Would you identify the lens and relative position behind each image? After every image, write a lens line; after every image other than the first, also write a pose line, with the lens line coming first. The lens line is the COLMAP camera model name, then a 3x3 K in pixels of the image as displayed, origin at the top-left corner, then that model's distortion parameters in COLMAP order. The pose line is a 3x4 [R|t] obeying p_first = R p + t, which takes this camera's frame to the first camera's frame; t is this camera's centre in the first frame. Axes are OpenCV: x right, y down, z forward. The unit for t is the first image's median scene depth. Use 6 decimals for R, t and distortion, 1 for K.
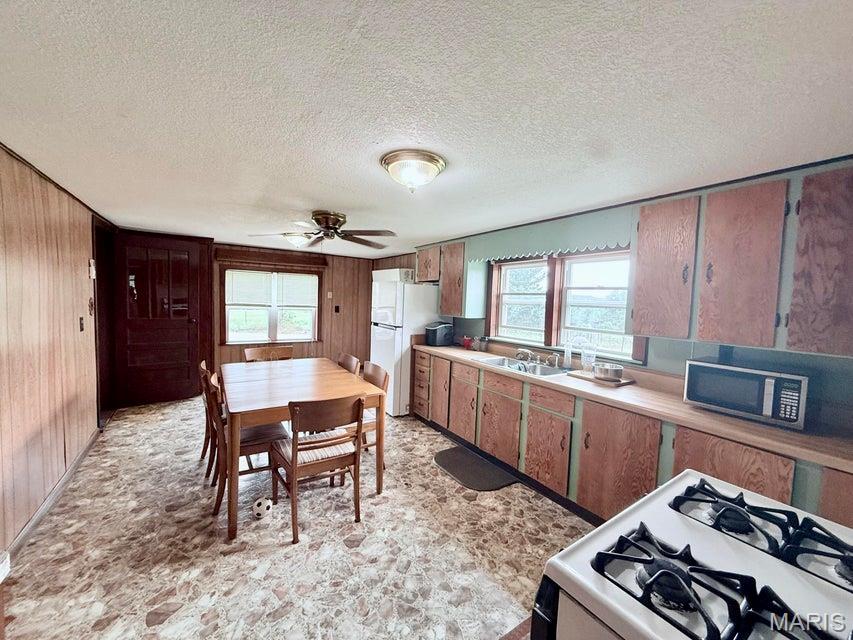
lens RADIAL K [[342.8, 0, 422.4], [0, 342.8, 318.9], [0, 0, 1]] dist [-0.003429, 0.000616]
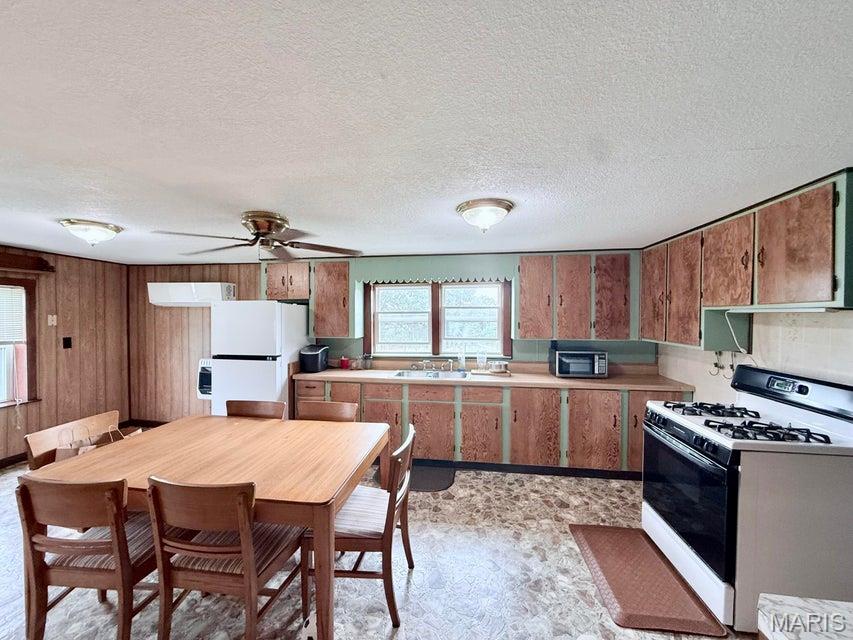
lens RADIAL K [[342.8, 0, 424.7], [0, 342.8, 318.5], [0, 0, 1]] dist [-0.003429, 0.000616]
pose [[0.649938, -0.044850, 0.758663, -0.686366], [0.069576, 0.997576, -0.000632, -0.062881], [-0.756796, 0.053195, 0.651483, 0.273240]]
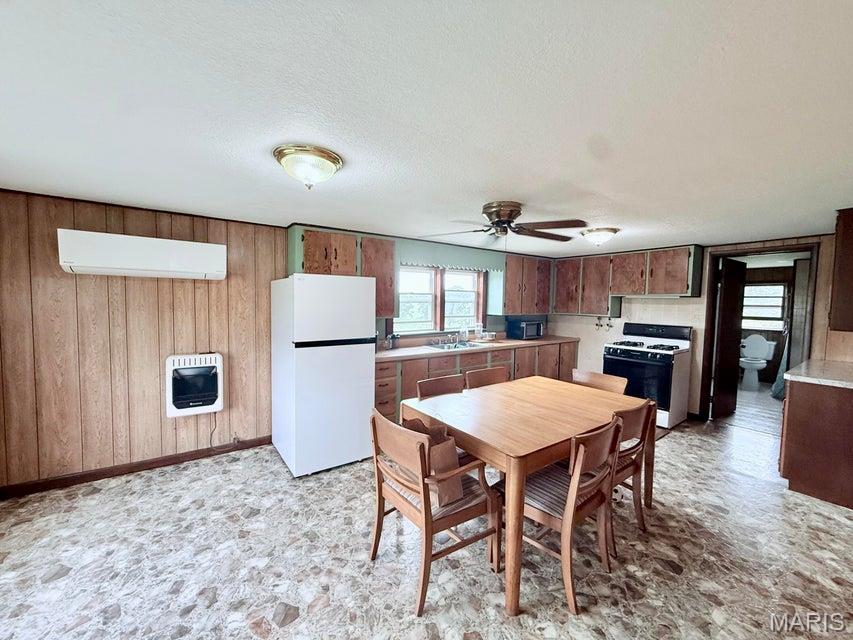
lens RADIAL K [[342.8, 0, 424.8], [0, 342.8, 319.2], [0, 0, 1]] dist [-0.003429, 0.000616]
pose [[-0.064474, -0.092225, 0.993649, -1.231564], [0.045345, 0.994421, 0.095239, -0.128262], [-0.996889, 0.051197, -0.059932, 1.368474]]
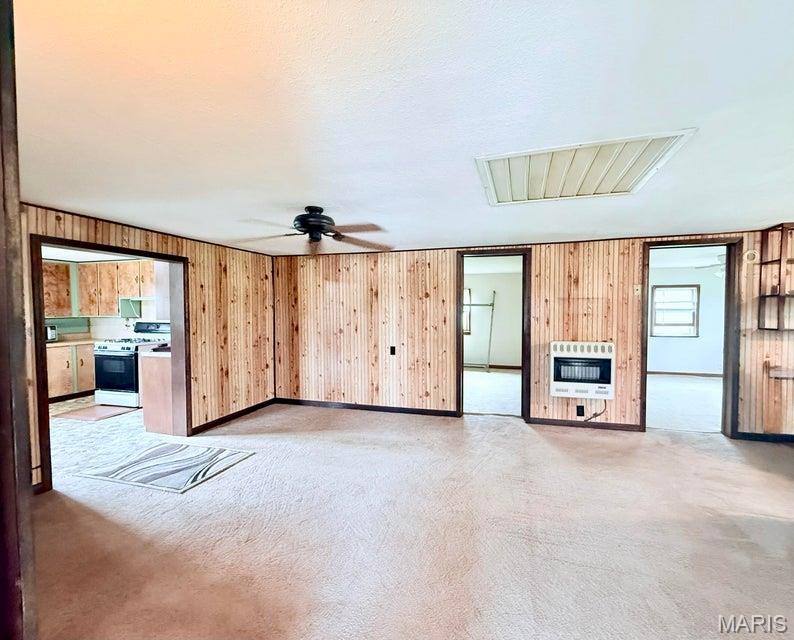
lens RADIAL K [[339.7, 0, 421.8], [0, 339.7, 318.9], [0, 0, 1]] dist [0.002055, -0.000004]
pose [[-0.666663, -0.058202, 0.743084, -2.145592], [0.030044, 0.994038, 0.104813, -0.073105], [-0.744754, 0.092200, -0.660939, 0.313171]]
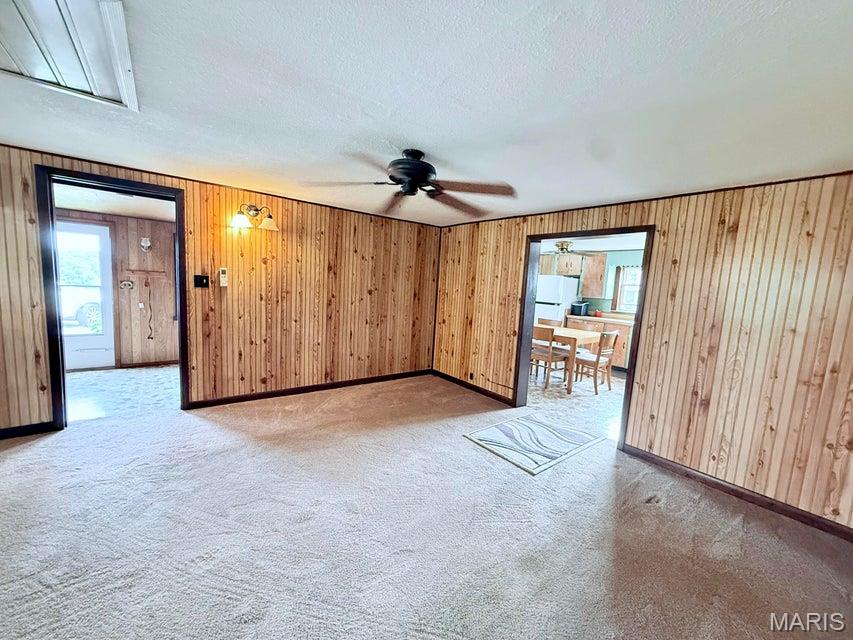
lens RADIAL K [[342.8, 0, 424.0], [0, 342.8, 320.0], [0, 0, 1]] dist [-0.003429, 0.000616]
pose [[0.995884, 0.003238, 0.090574, -1.290411], [-0.007807, 0.998712, 0.050136, 0.034602], [-0.090295, -0.050637, 0.994627, -0.864086]]
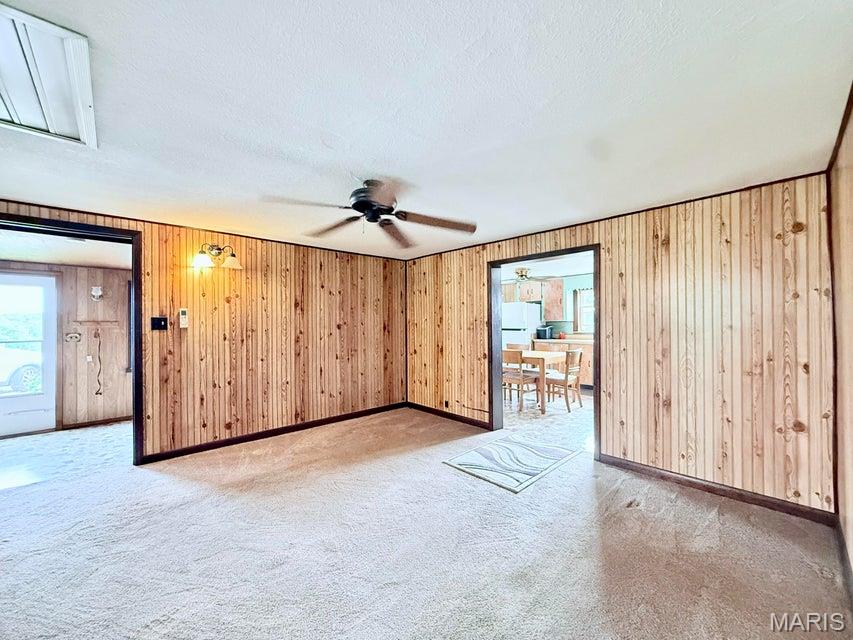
lens RADIAL K [[342.8, 0, 424.6], [0, 342.8, 319.2], [0, 0, 1]] dist [-0.003429, 0.000616]
pose [[0.982373, -0.050768, 0.179904, -1.290219], [0.063367, 0.995872, -0.064987, 0.080365], [-0.175862, 0.075241, 0.981535, -0.877490]]
